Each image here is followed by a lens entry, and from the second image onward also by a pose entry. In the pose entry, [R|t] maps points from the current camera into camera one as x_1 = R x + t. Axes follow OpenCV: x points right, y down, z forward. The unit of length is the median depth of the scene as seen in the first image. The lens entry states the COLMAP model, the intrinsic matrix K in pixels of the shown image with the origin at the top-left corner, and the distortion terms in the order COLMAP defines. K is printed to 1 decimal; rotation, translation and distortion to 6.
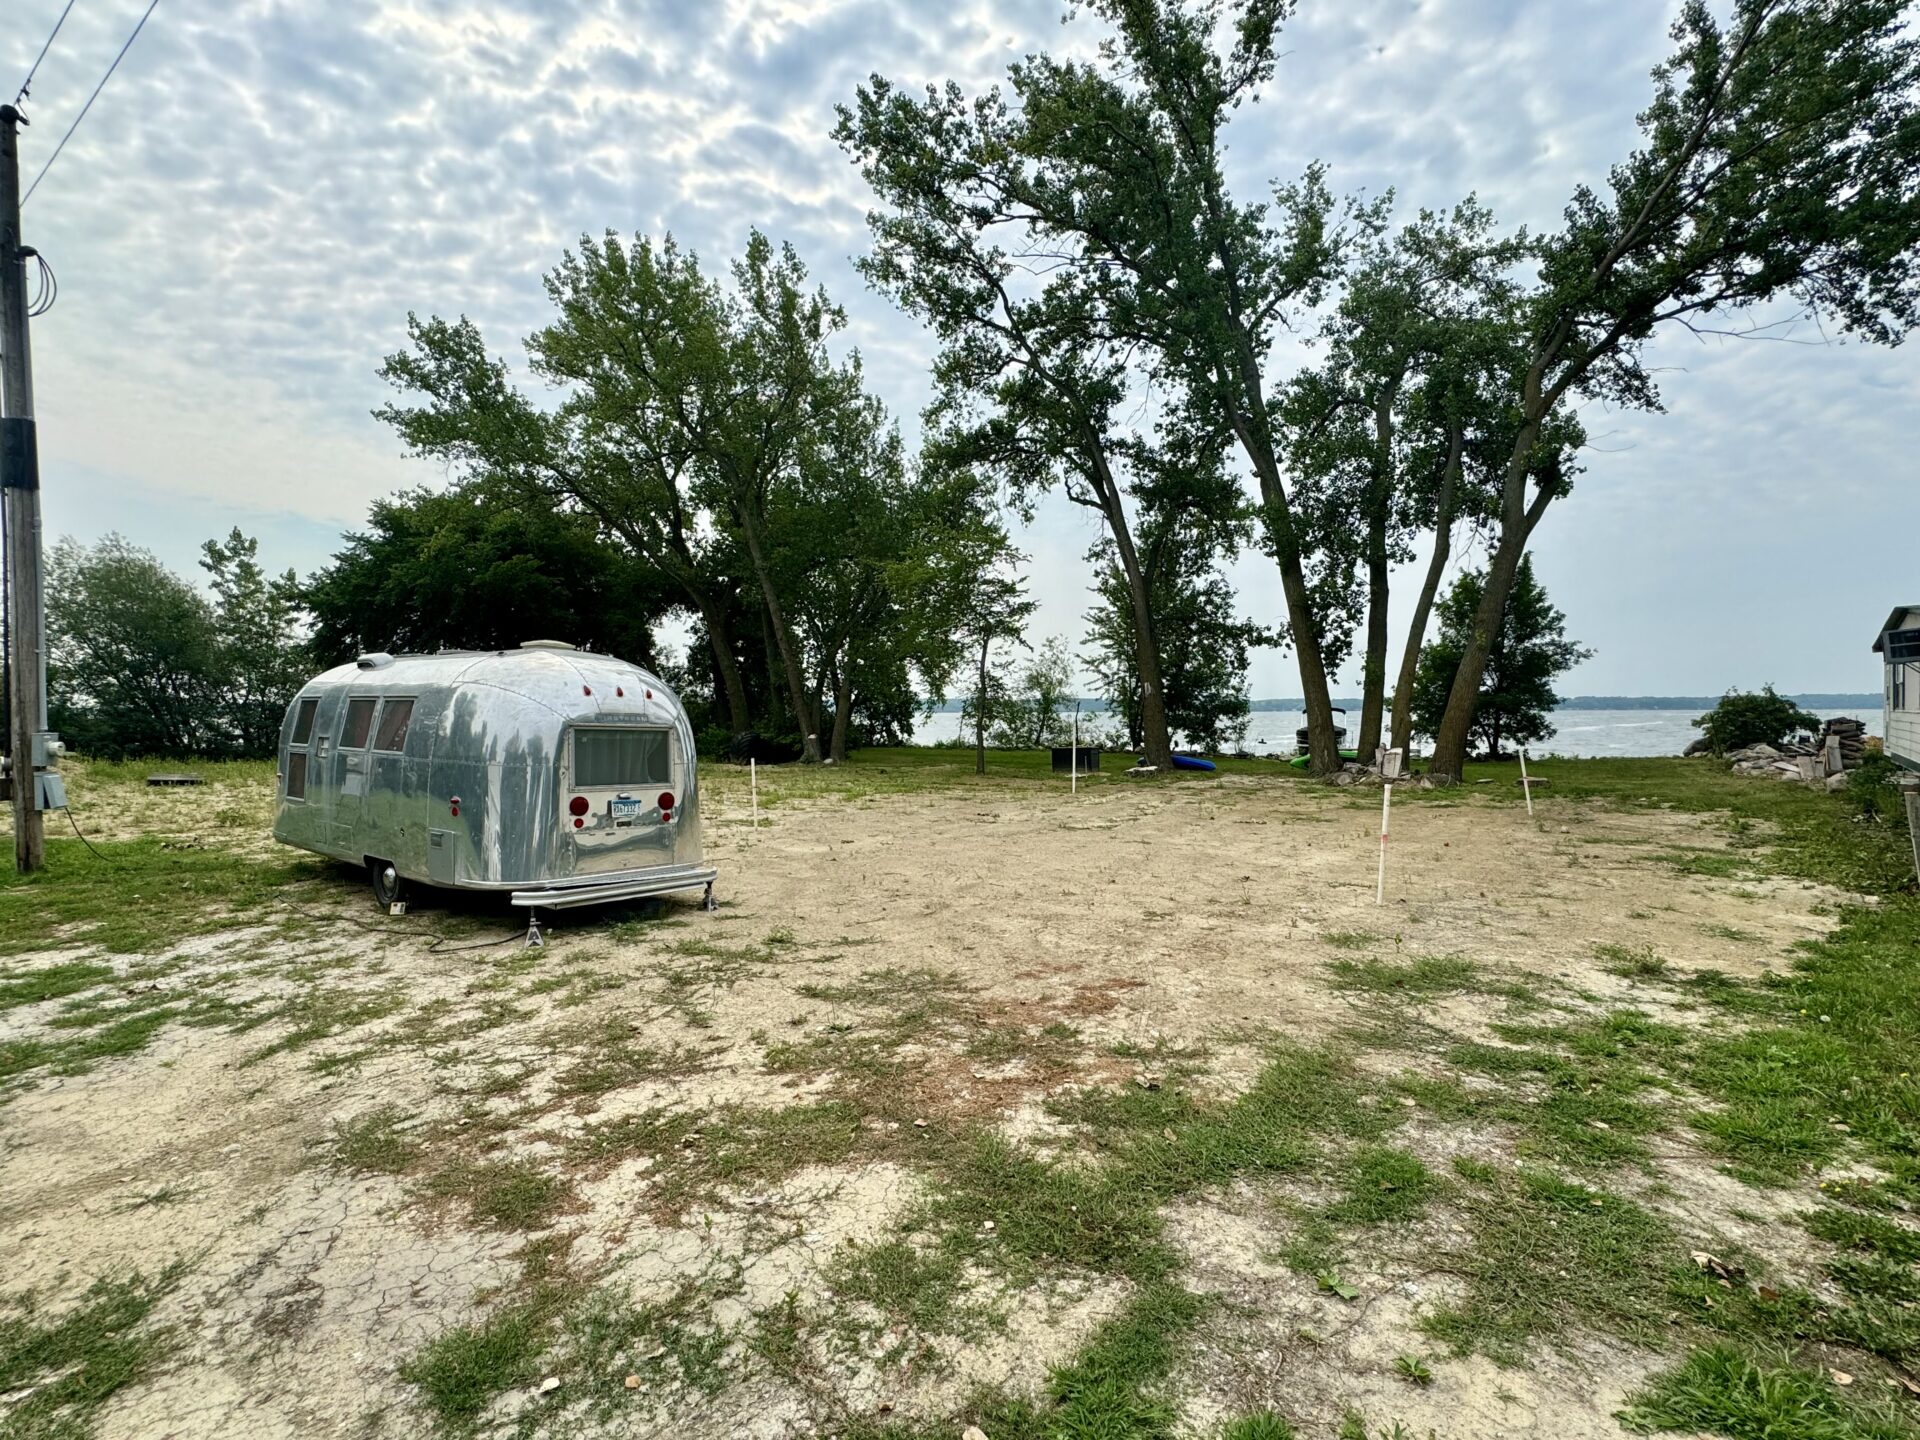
lens RADIAL K [[893.7, 0, 954.7], [0, 893.7, 711.5], [0, 0, 1]] dist [-0.006793, 0.001987]
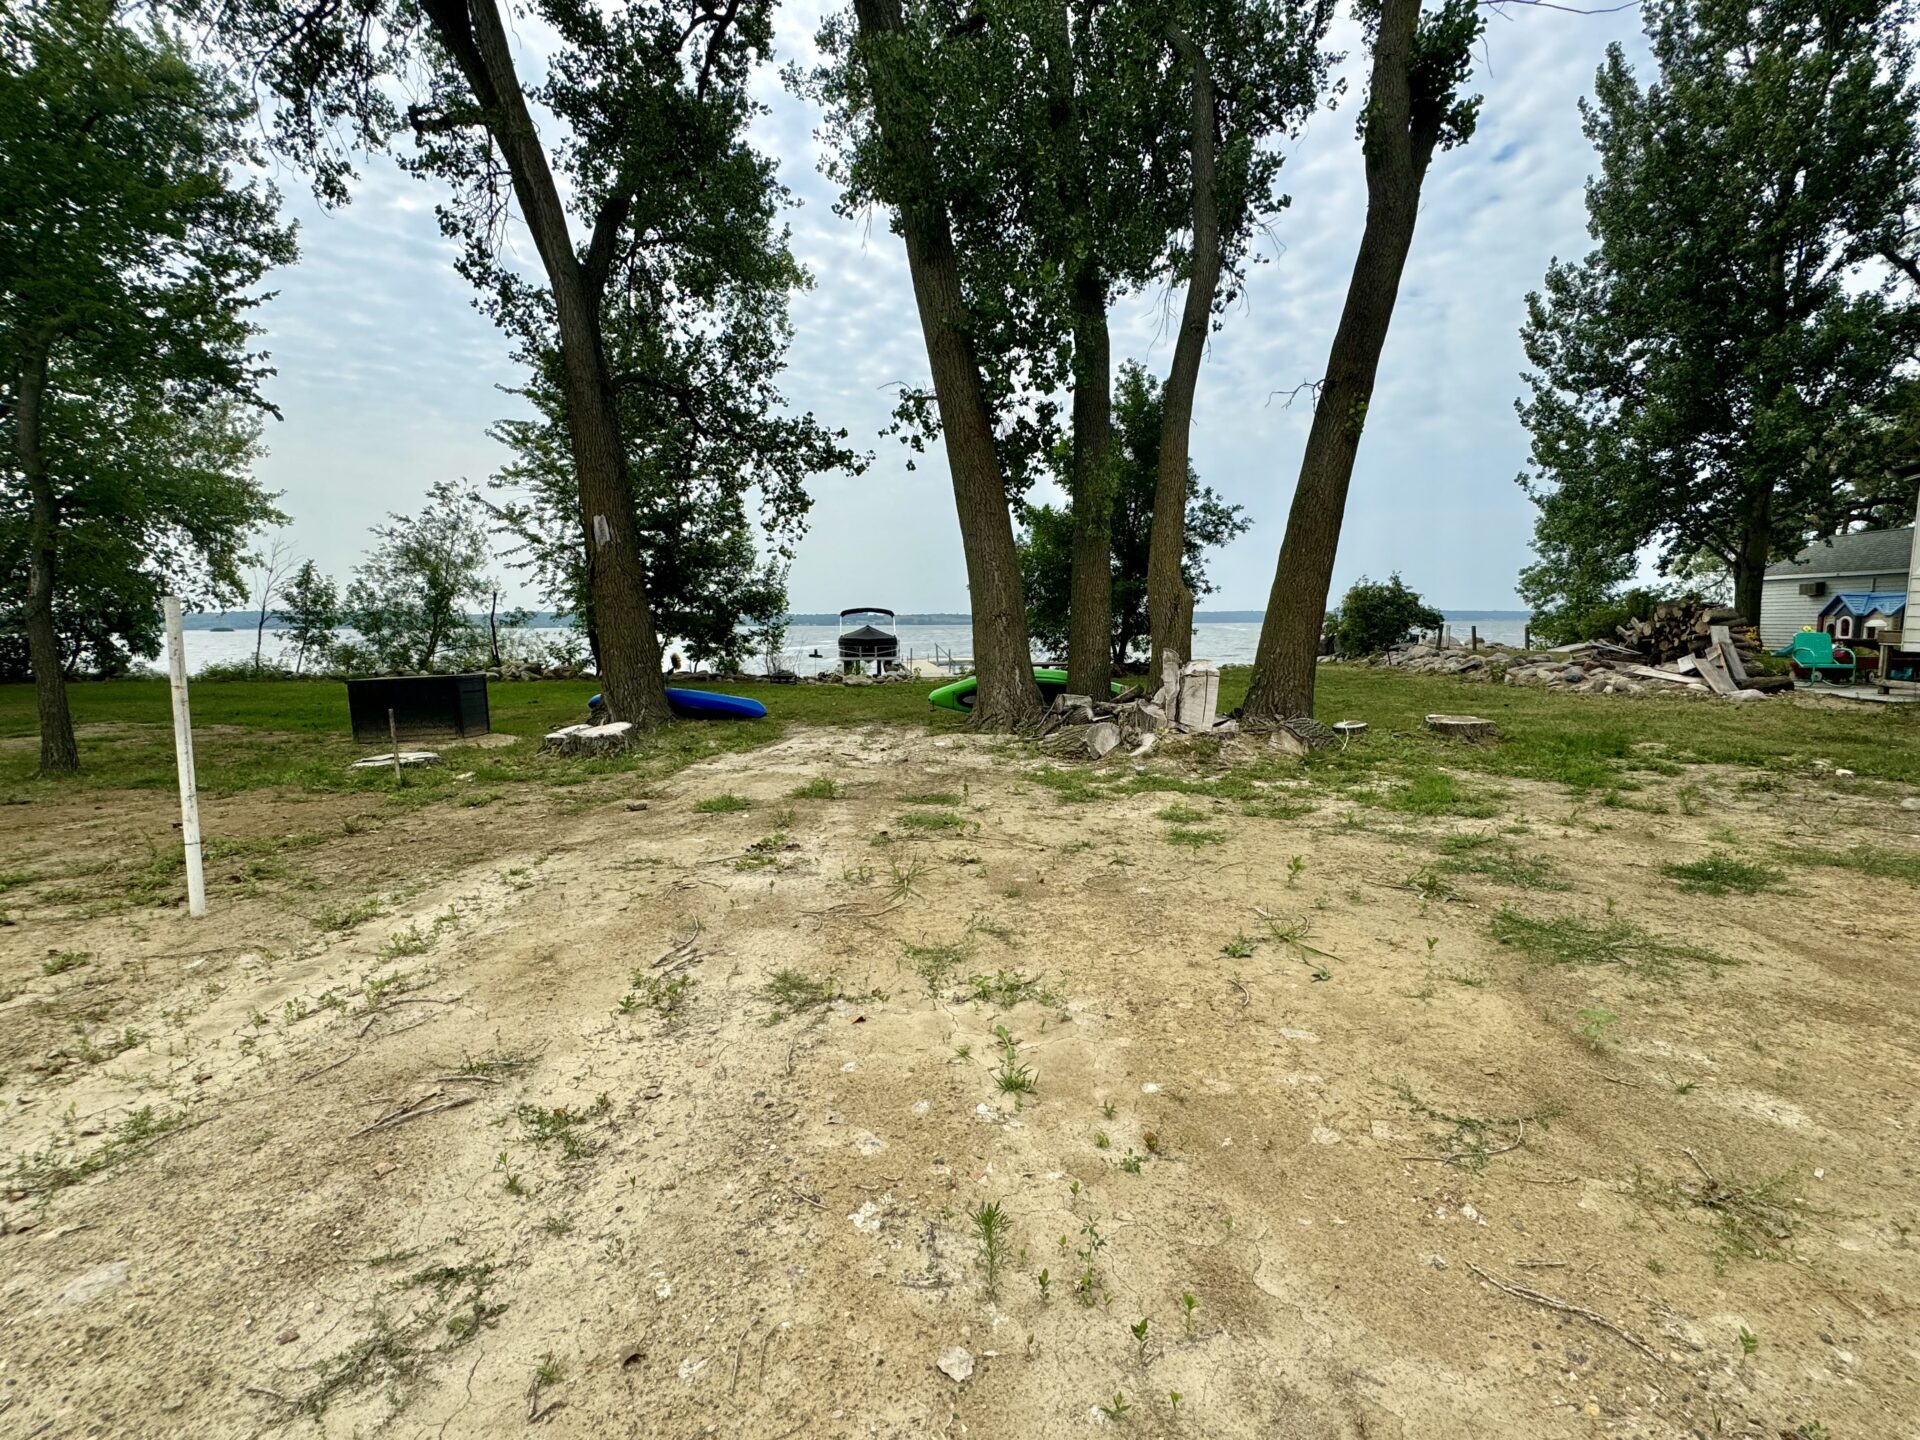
lens RADIAL K [[893.7, 0, 960.3], [0, 893.7, 719.6], [0, 0, 1]] dist [-0.006793, 0.001987]
pose [[0.847765, -0.059126, 0.527066, 0.121635], [0.004378, 0.994513, 0.104522, 0.017253], [-0.530354, -0.086303, 0.843372, 0.501612]]
